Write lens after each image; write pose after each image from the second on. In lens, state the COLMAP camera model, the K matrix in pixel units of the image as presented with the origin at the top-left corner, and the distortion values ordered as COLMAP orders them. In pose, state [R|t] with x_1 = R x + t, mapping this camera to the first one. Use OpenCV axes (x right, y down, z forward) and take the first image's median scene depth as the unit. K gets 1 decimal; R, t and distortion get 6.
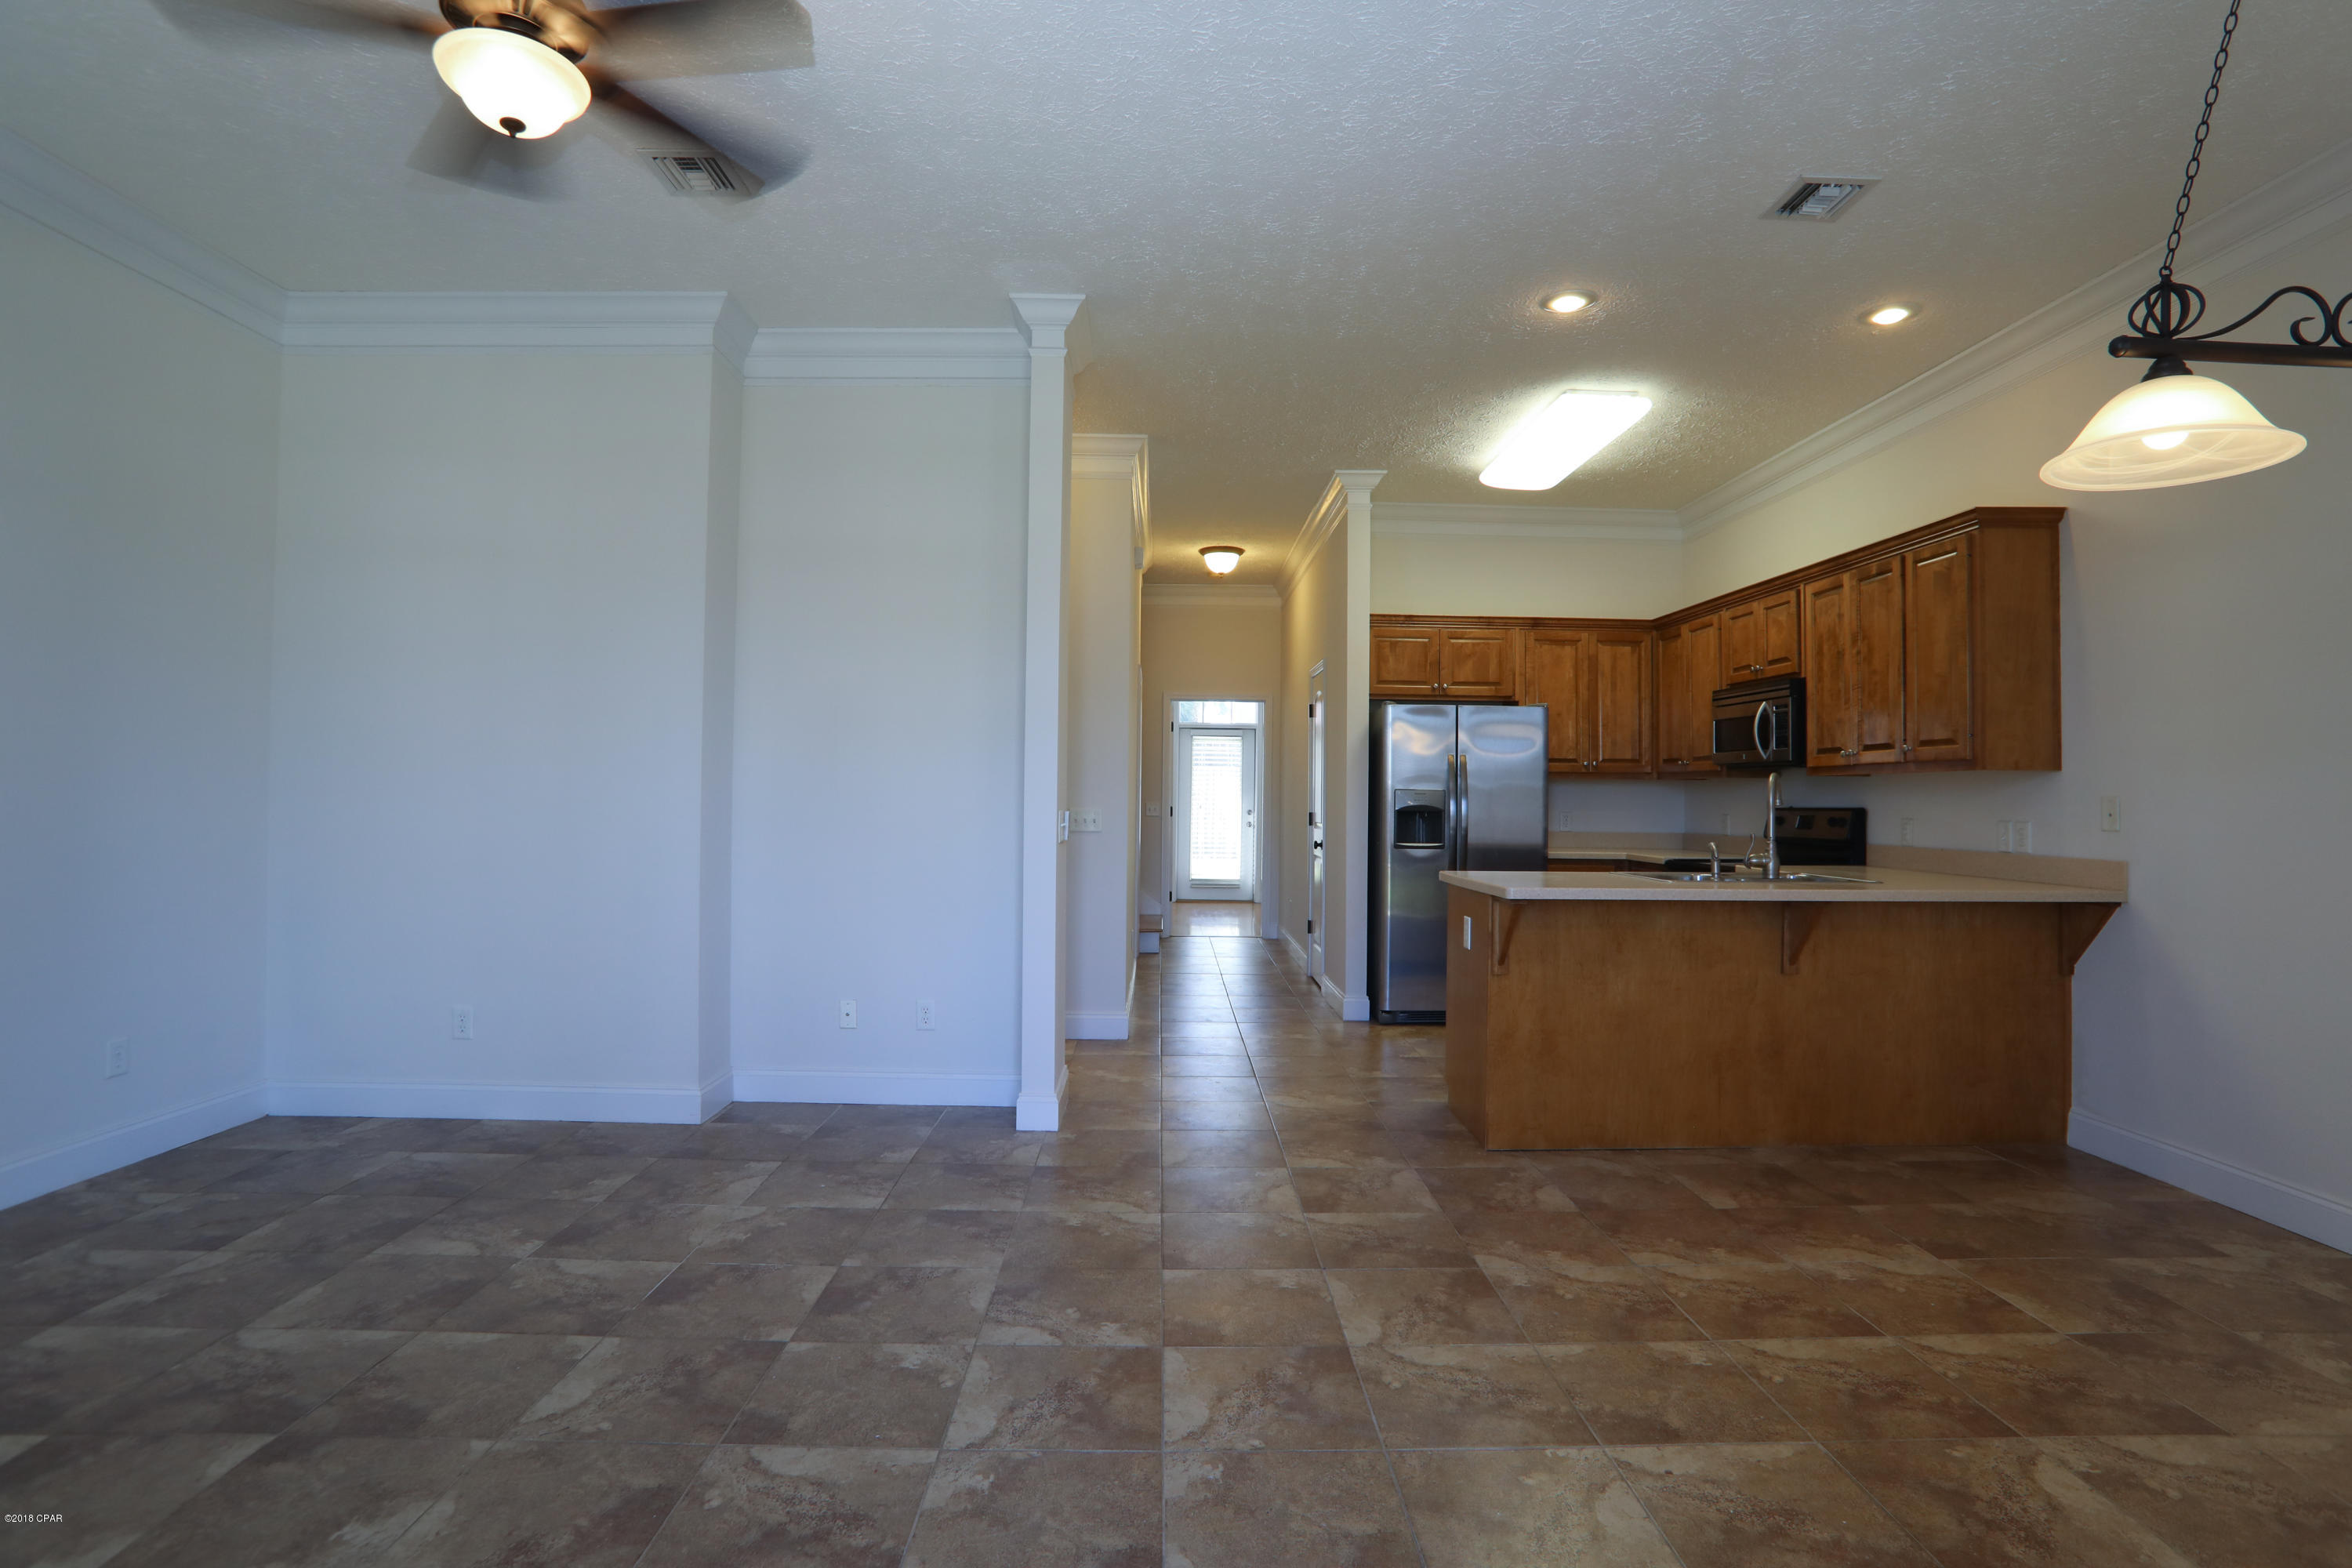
lens RADIAL K [[1146.8, 0, 1181.0], [0, 1146.8, 785.9], [0, 0, 1]] dist [-0.092774, 0.042256]
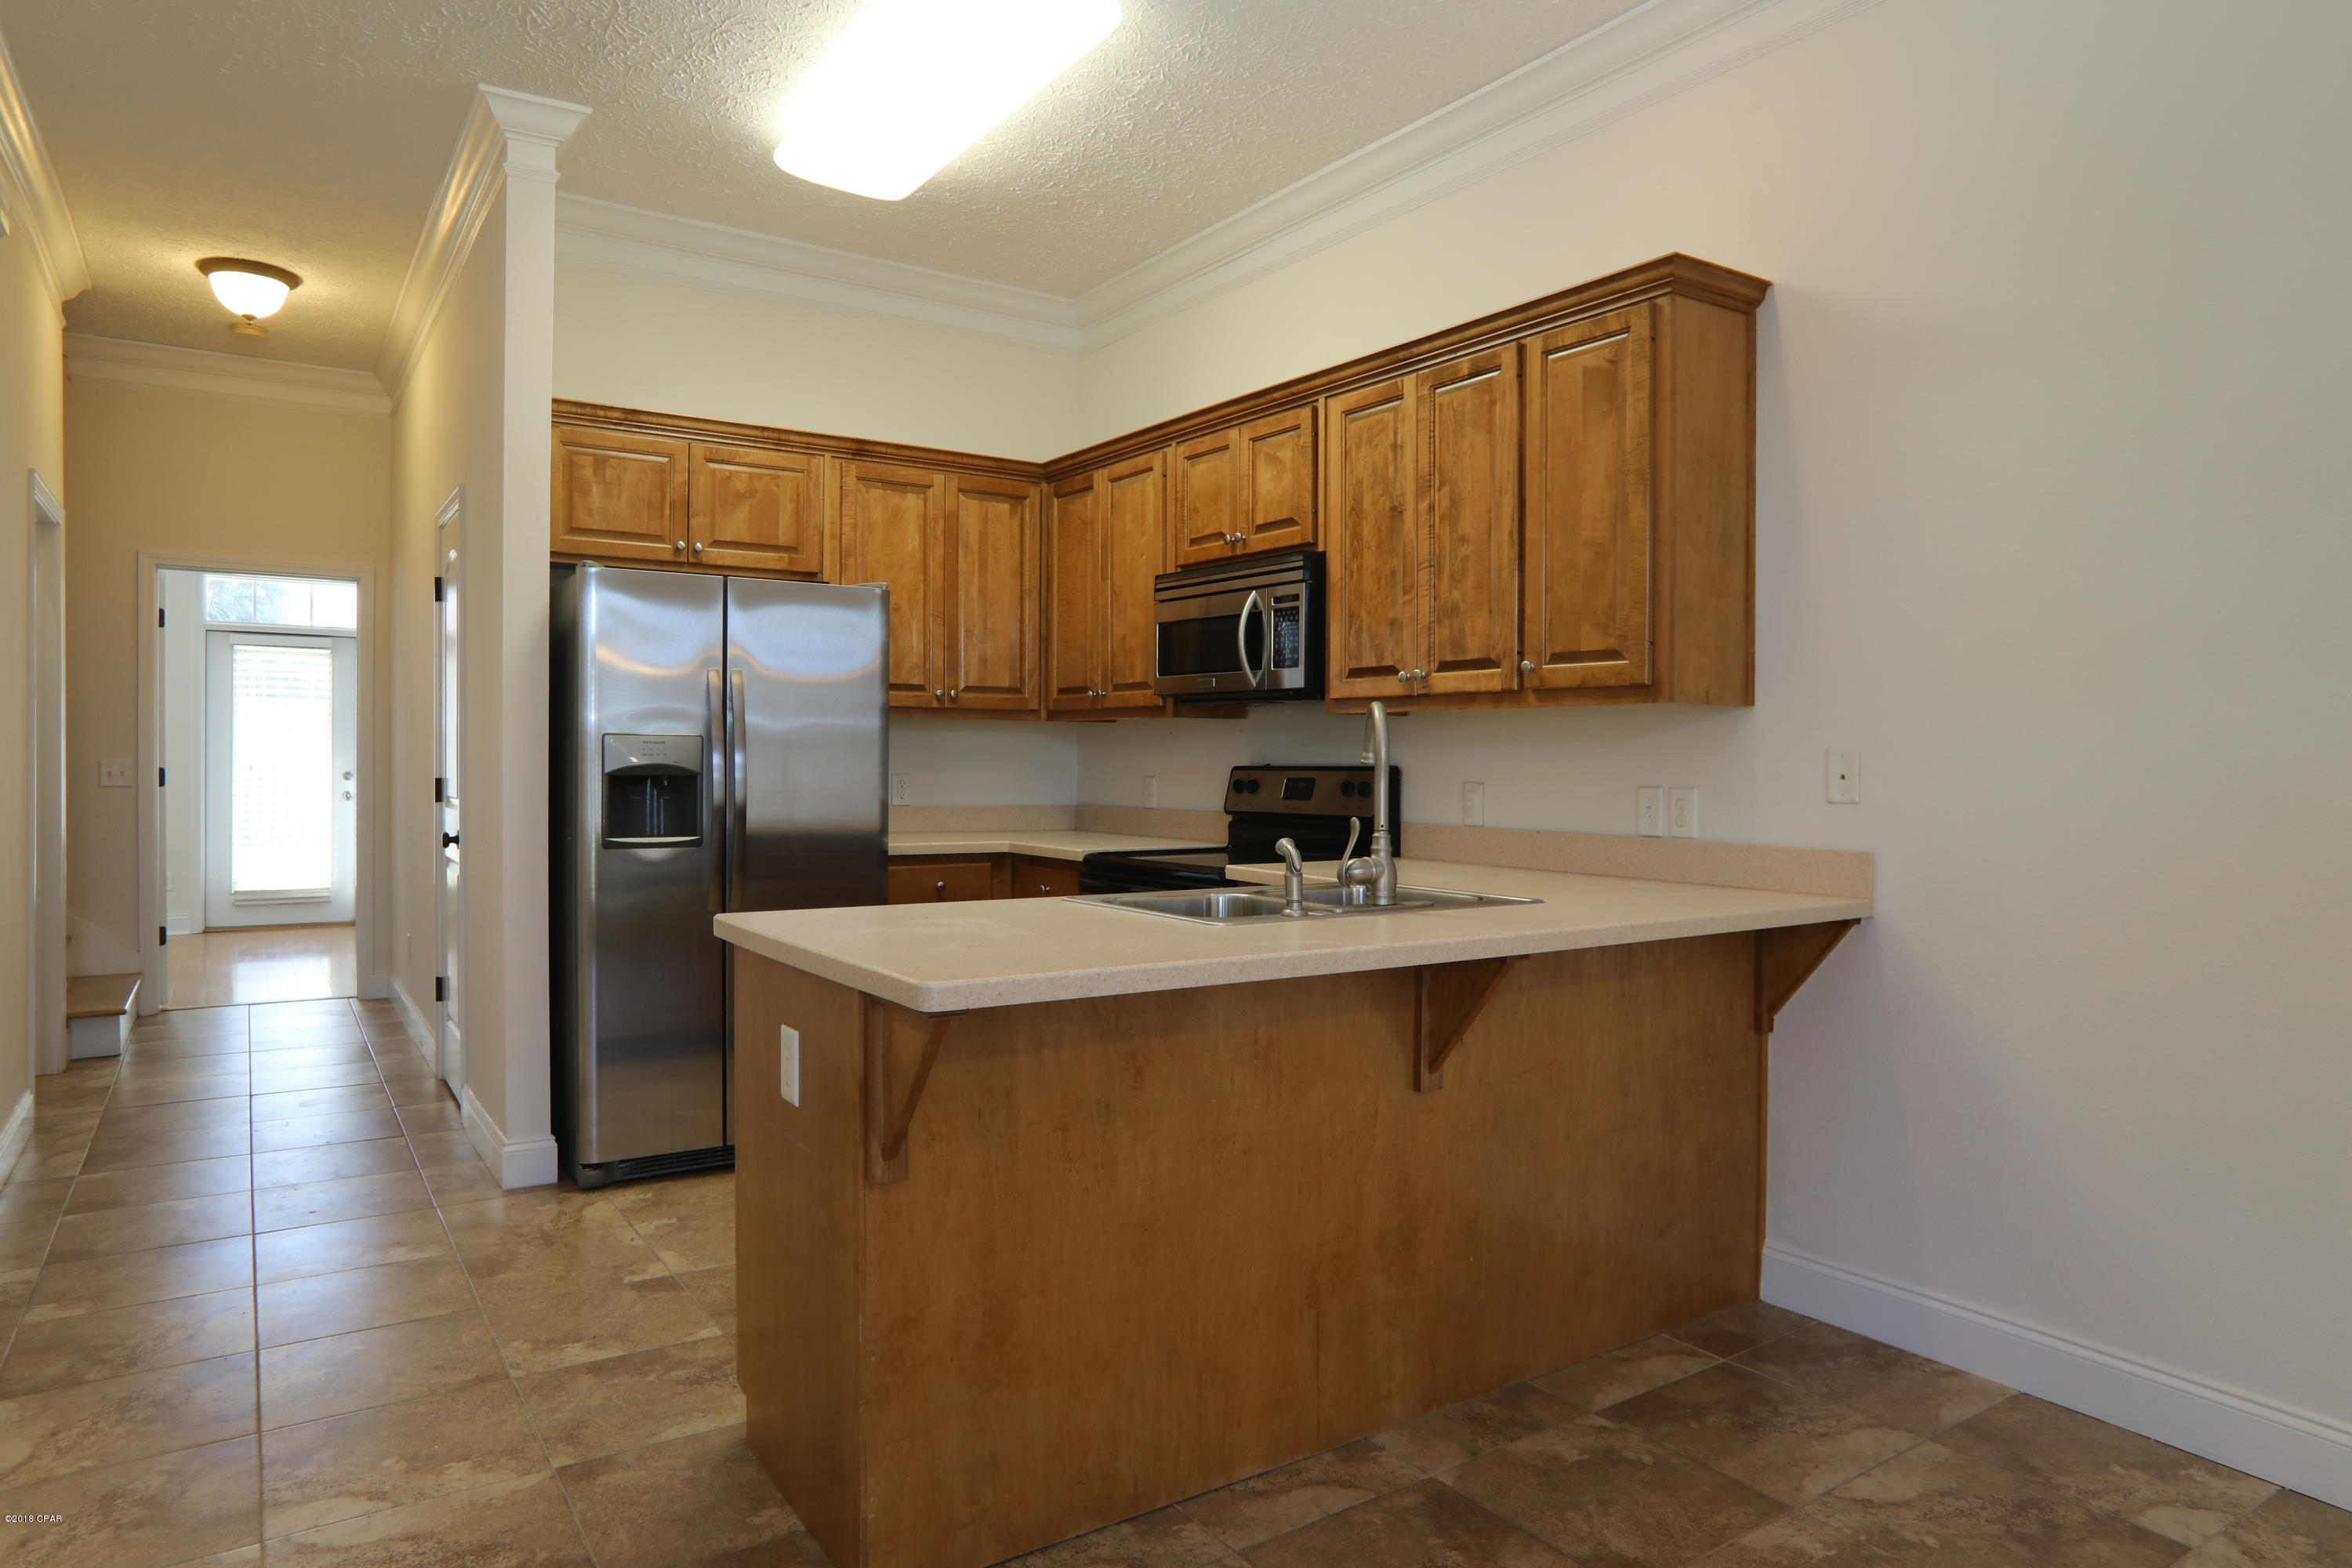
lens RADIAL K [[1414.4, 0, 1176.0], [0, 1414.4, 784.0], [0, 0, 1]] dist [-0.075349, 0.068972]
pose [[0.838367, -0.013031, 0.544950, 0.072484], [-0.005178, 0.999479, 0.031865, 0.005104], [-0.545082, -0.029536, 0.837863, 0.401928]]
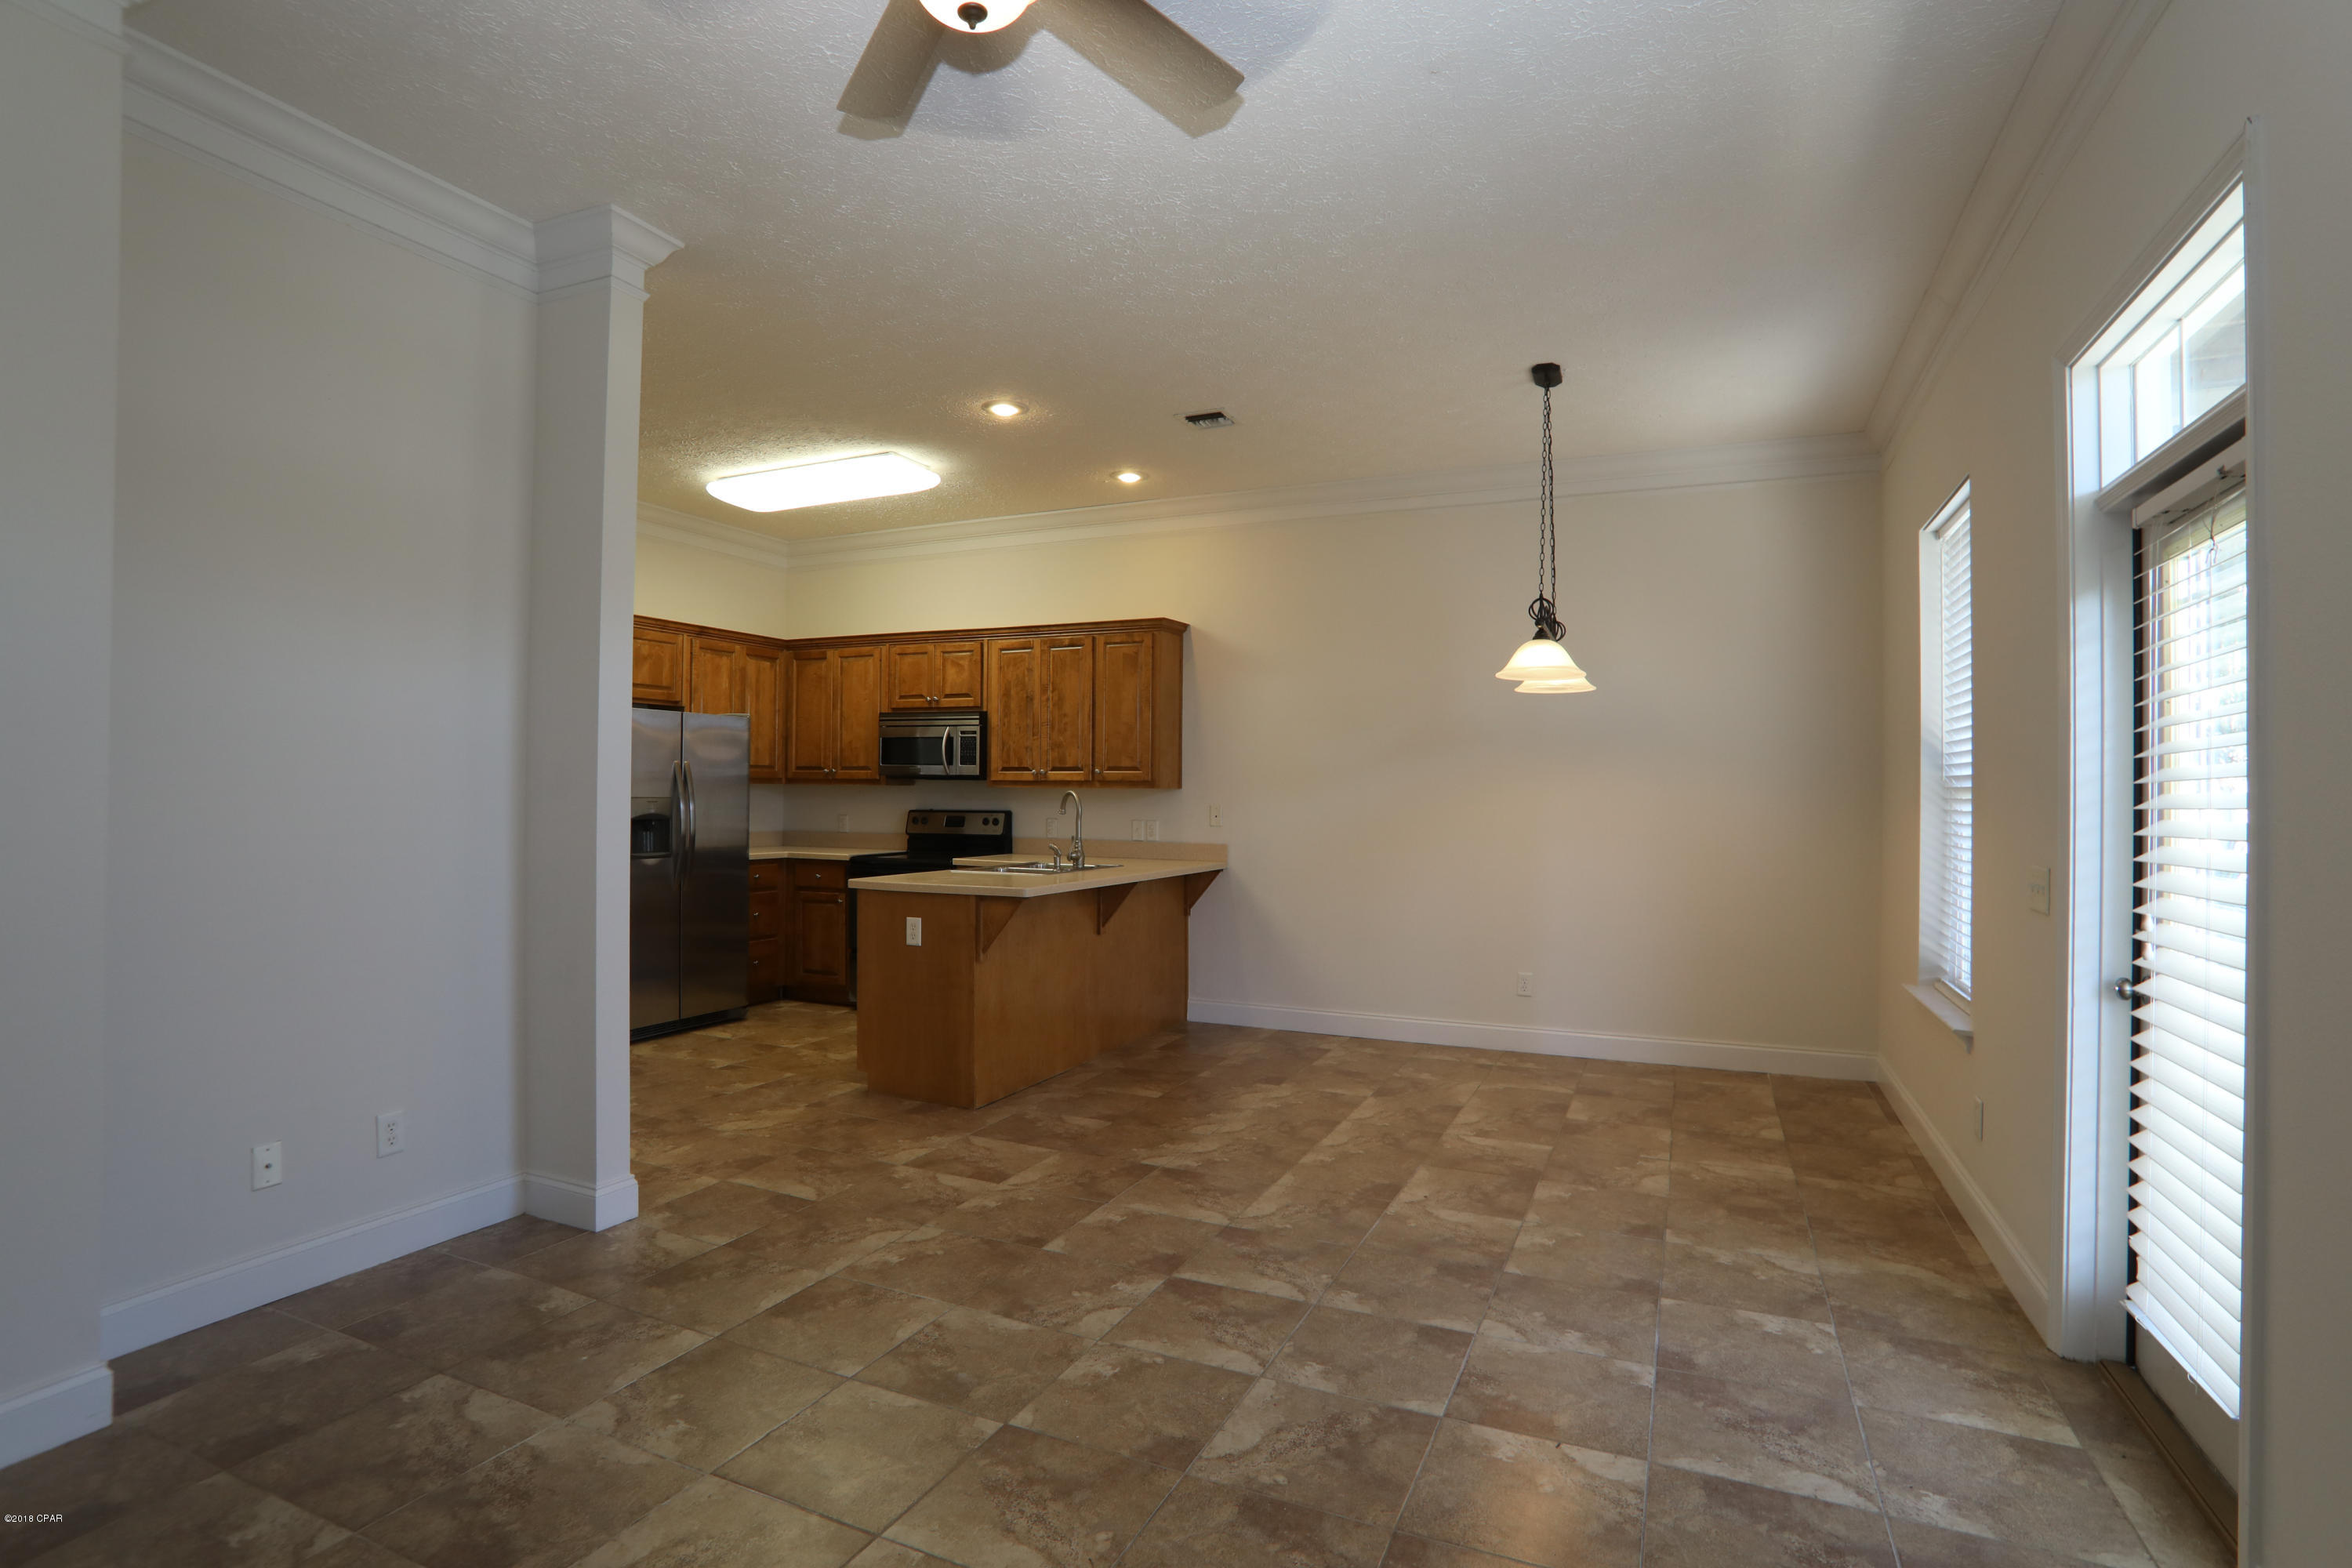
lens RADIAL K [[1146.8, 0, 1181.0], [0, 1146.8, 785.9], [0, 0, 1]] dist [-0.092774, 0.042256]
pose [[0.426976, -0.002380, 0.904260, -0.554052], [-0.015010, 0.999840, 0.009719, -0.026659], [-0.904138, -0.017723, 0.426872, 0.227091]]
